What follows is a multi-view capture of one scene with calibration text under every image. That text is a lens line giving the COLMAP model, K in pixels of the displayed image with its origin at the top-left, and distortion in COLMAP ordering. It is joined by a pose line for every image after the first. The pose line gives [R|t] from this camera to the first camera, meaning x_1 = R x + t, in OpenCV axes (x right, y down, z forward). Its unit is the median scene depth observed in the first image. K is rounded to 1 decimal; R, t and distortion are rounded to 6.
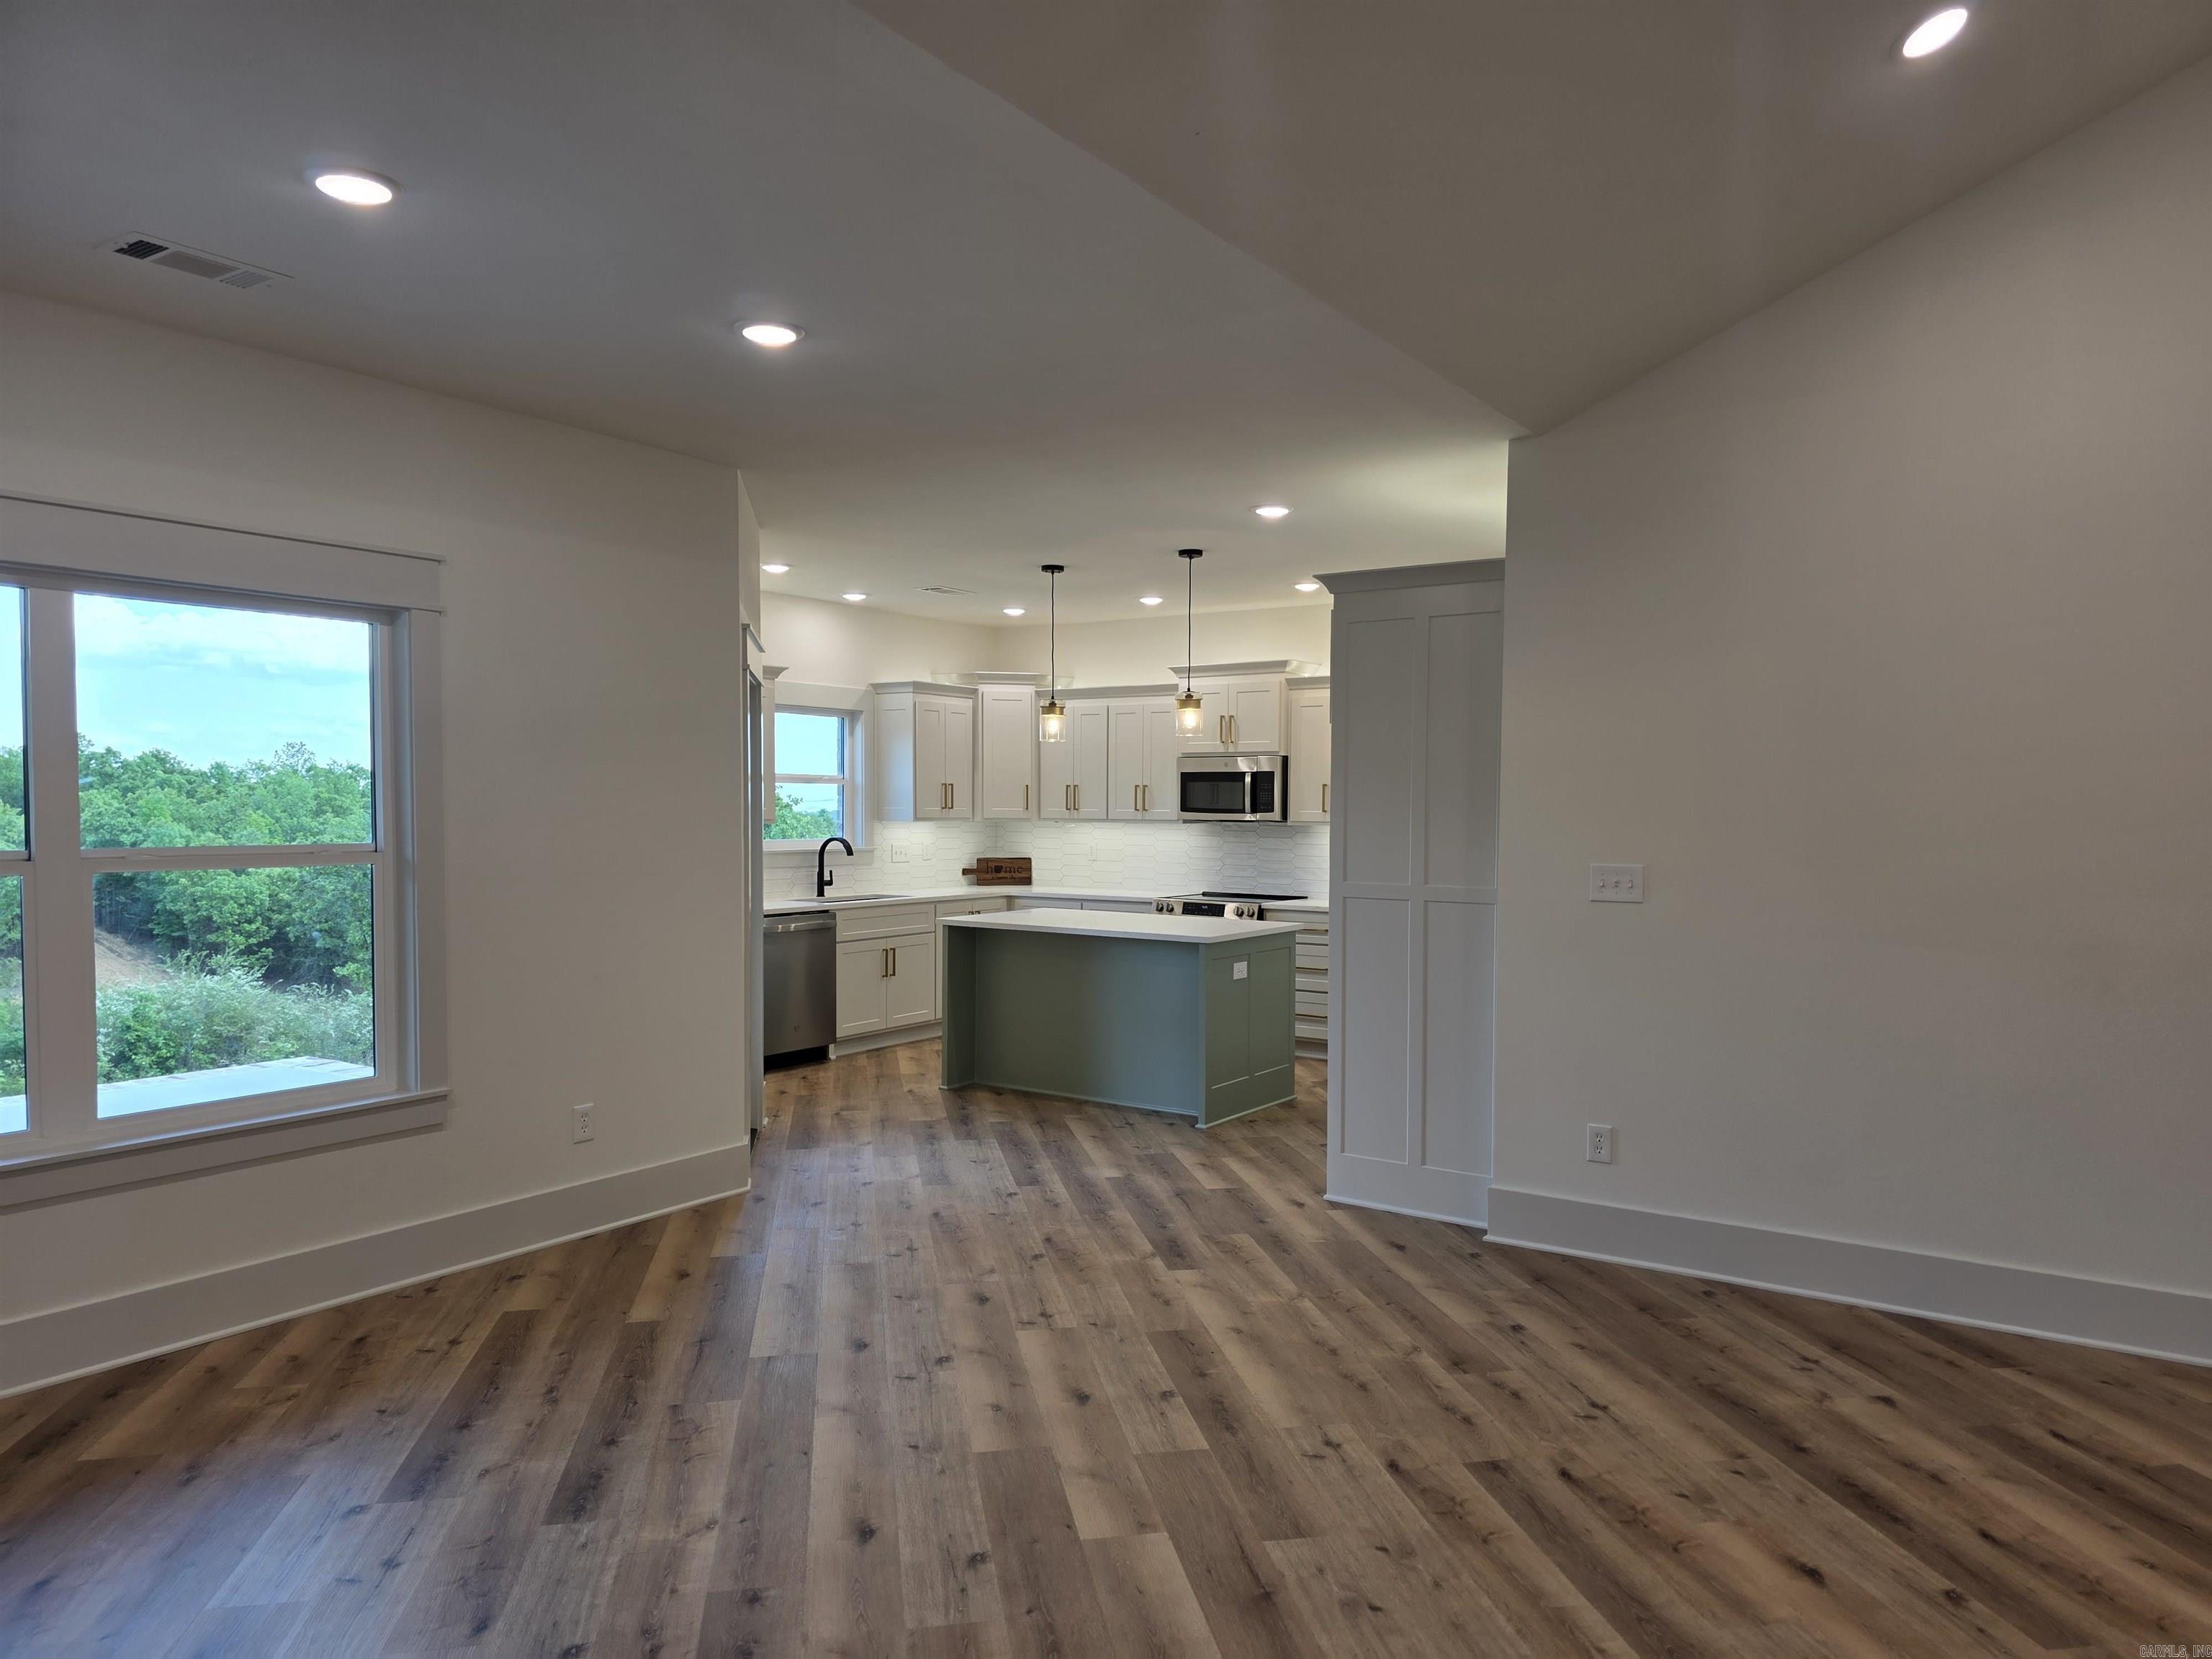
lens RADIAL K [[1484.7, 0, 1128.4], [0, 1484.7, 837.9], [0, 0, 1]] dist [0.066065, -0.059812]
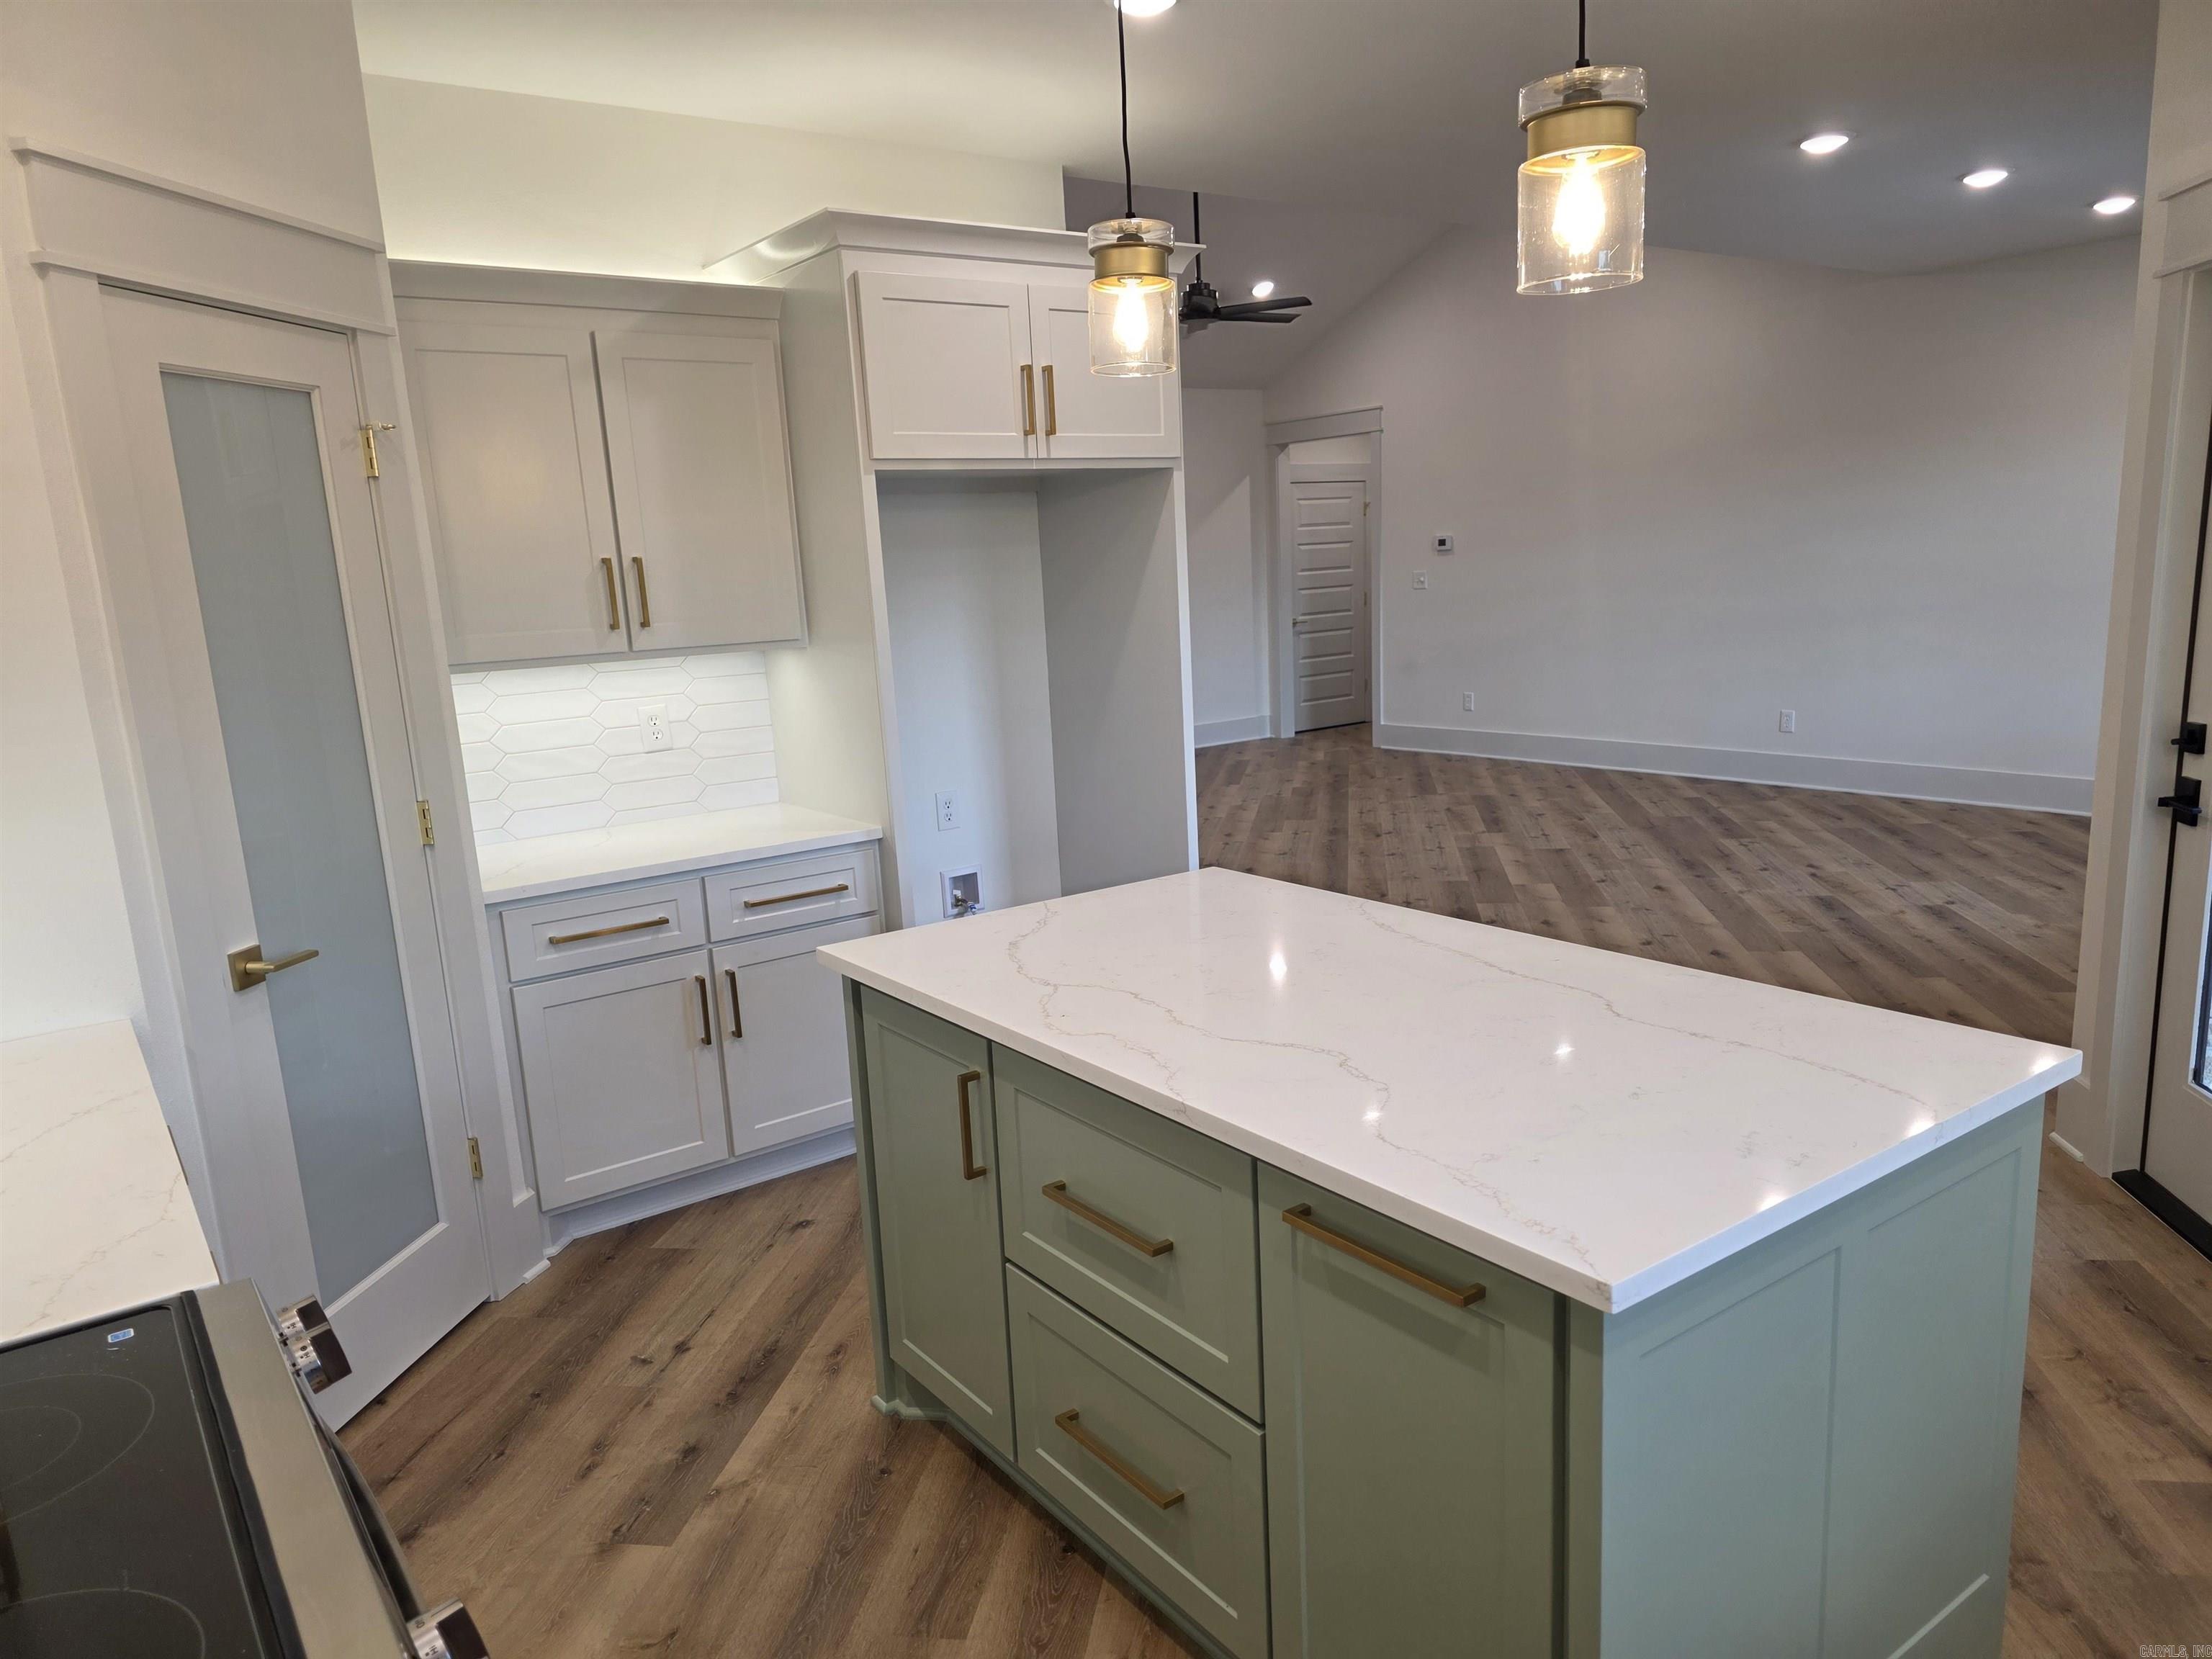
lens RADIAL K [[1489.2, 0, 1112.4], [0, 1489.2, 868.8], [0, 0, 1]] dist [0.062679, -0.081265]
pose [[-0.940355, -0.027055, 0.339118, -0.101326], [0.054874, 0.971717, 0.229686, -0.057251], [-0.335741, 0.234595, -0.912274, 1.940743]]
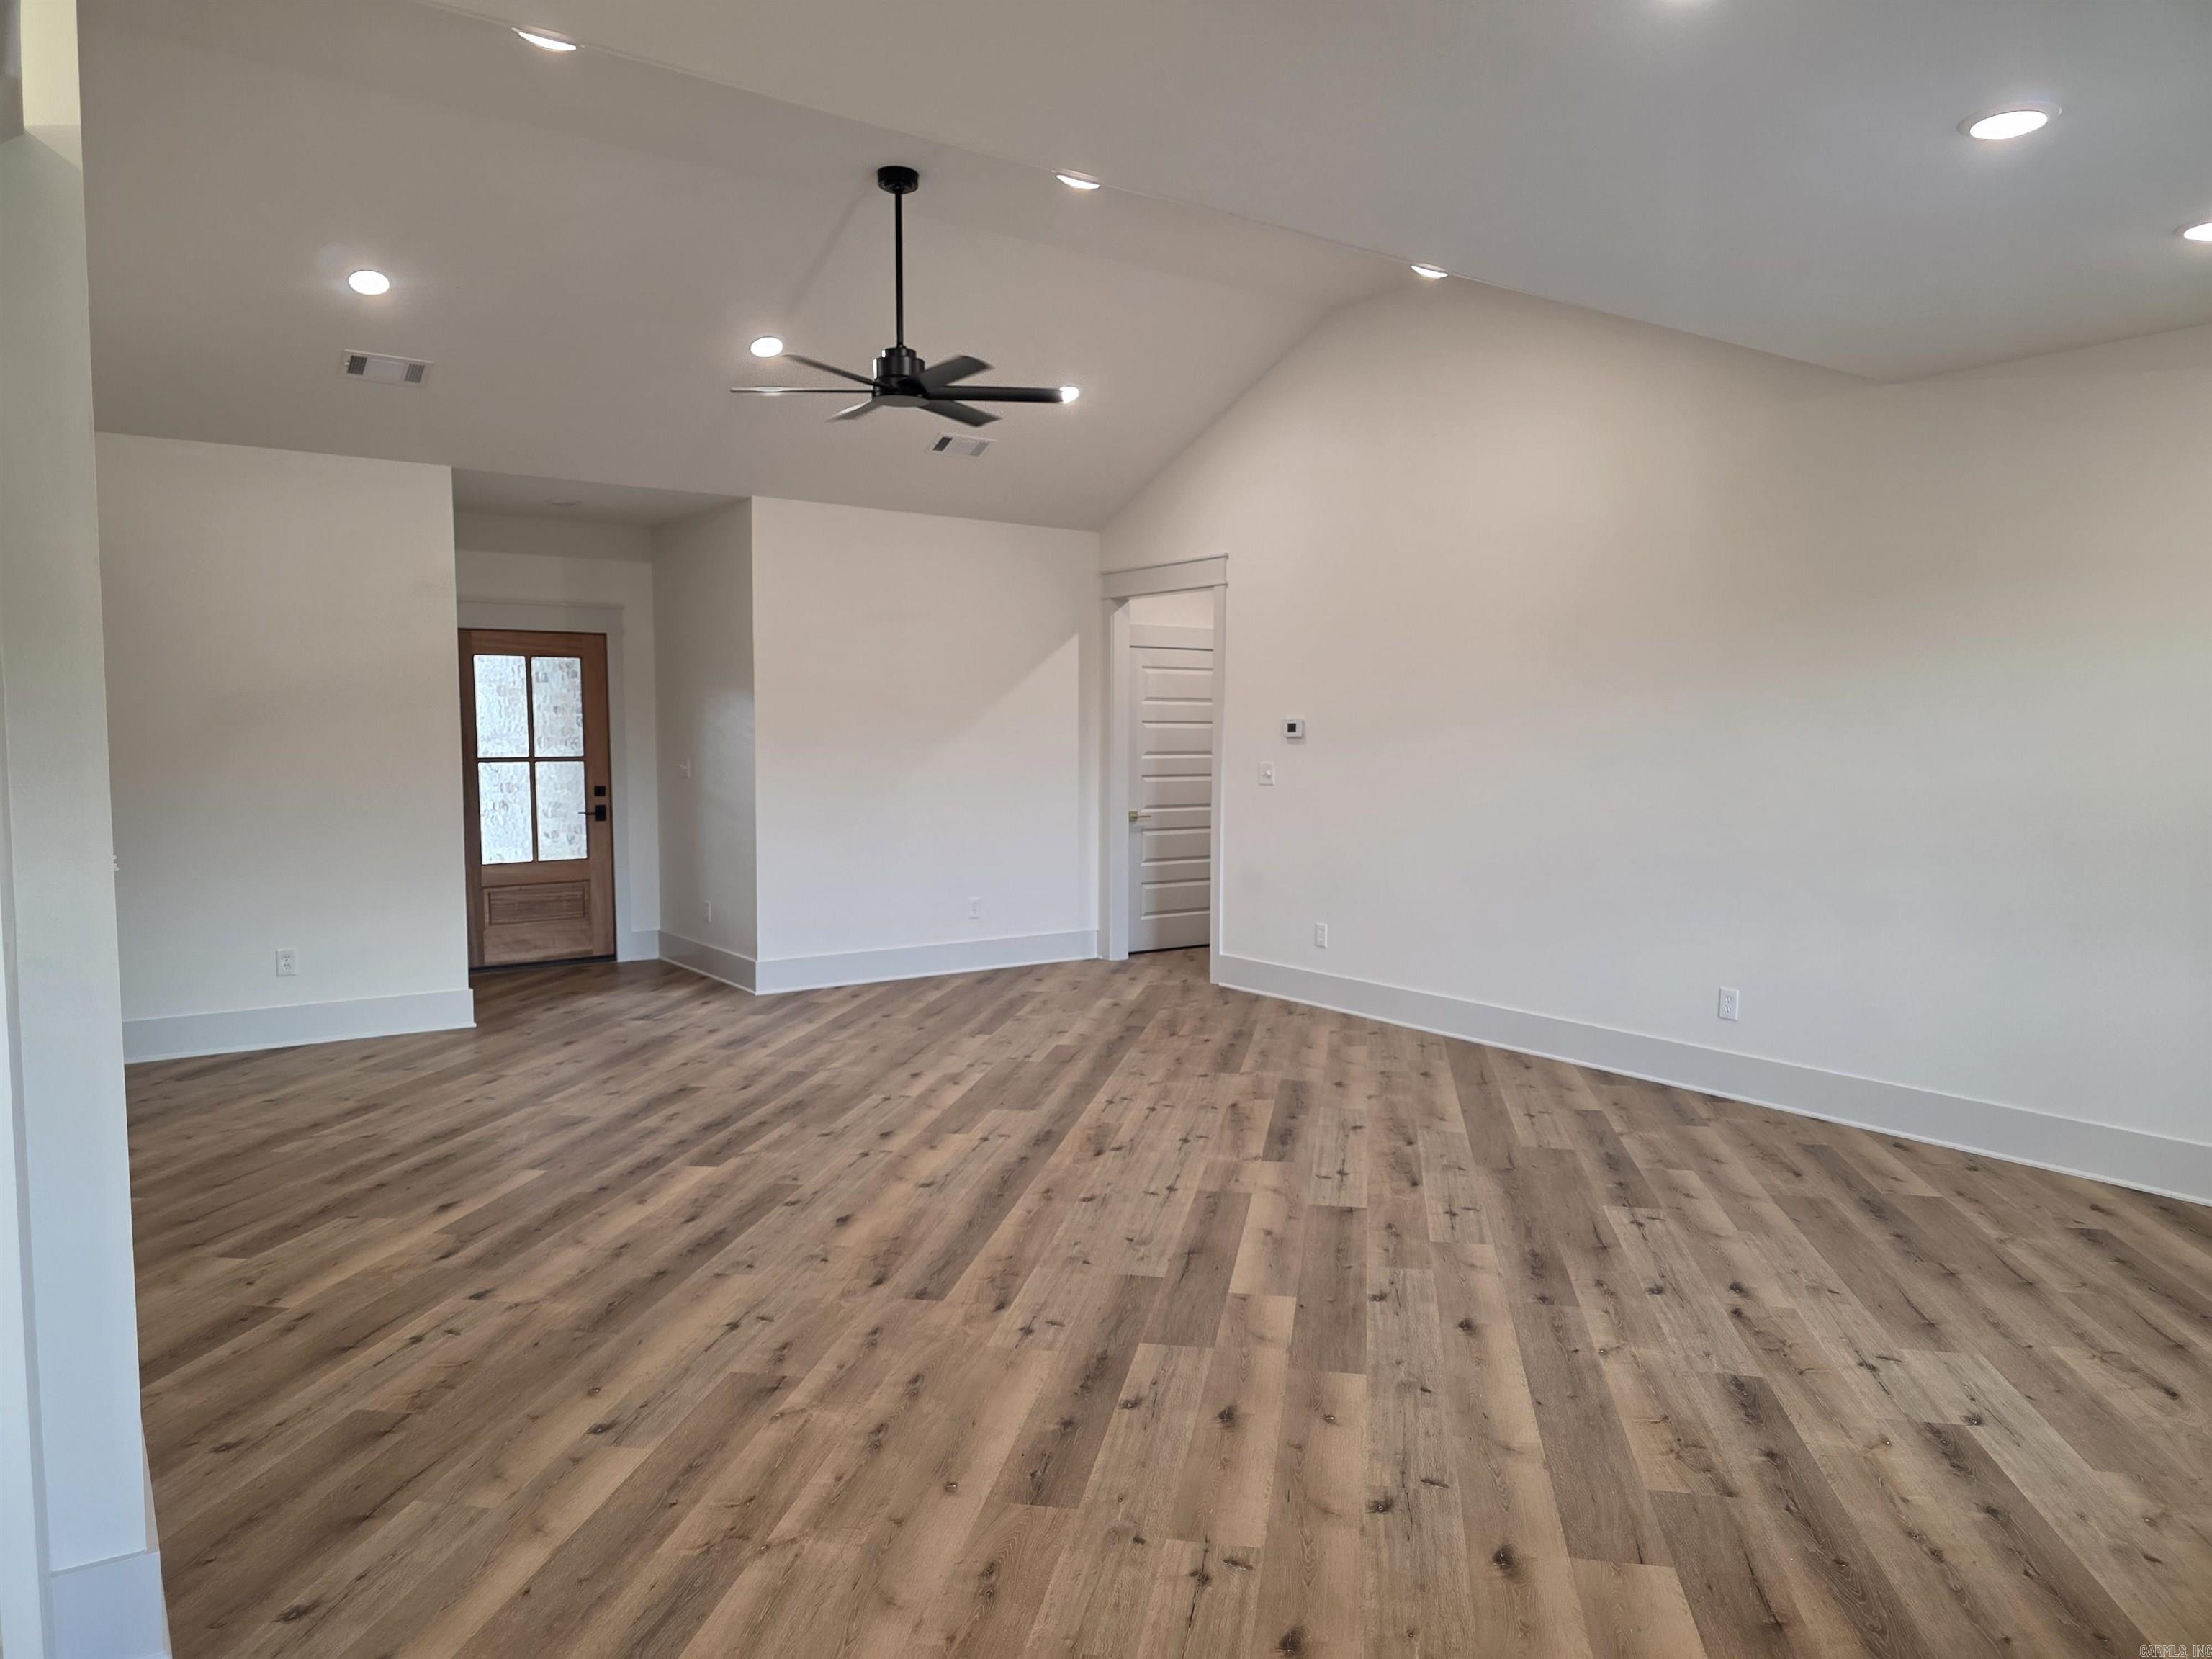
lens RADIAL K [[1489.8, 0, 1120.0], [0, 1489.8, 825.7], [0, 0, 1]] dist [0.060220, -0.061905]
pose [[-0.938258, -0.031072, 0.344538, -0.193767], [-0.000574, 0.996096, 0.088270, -0.030499], [-0.345936, 0.082622, -0.934613, 1.341756]]
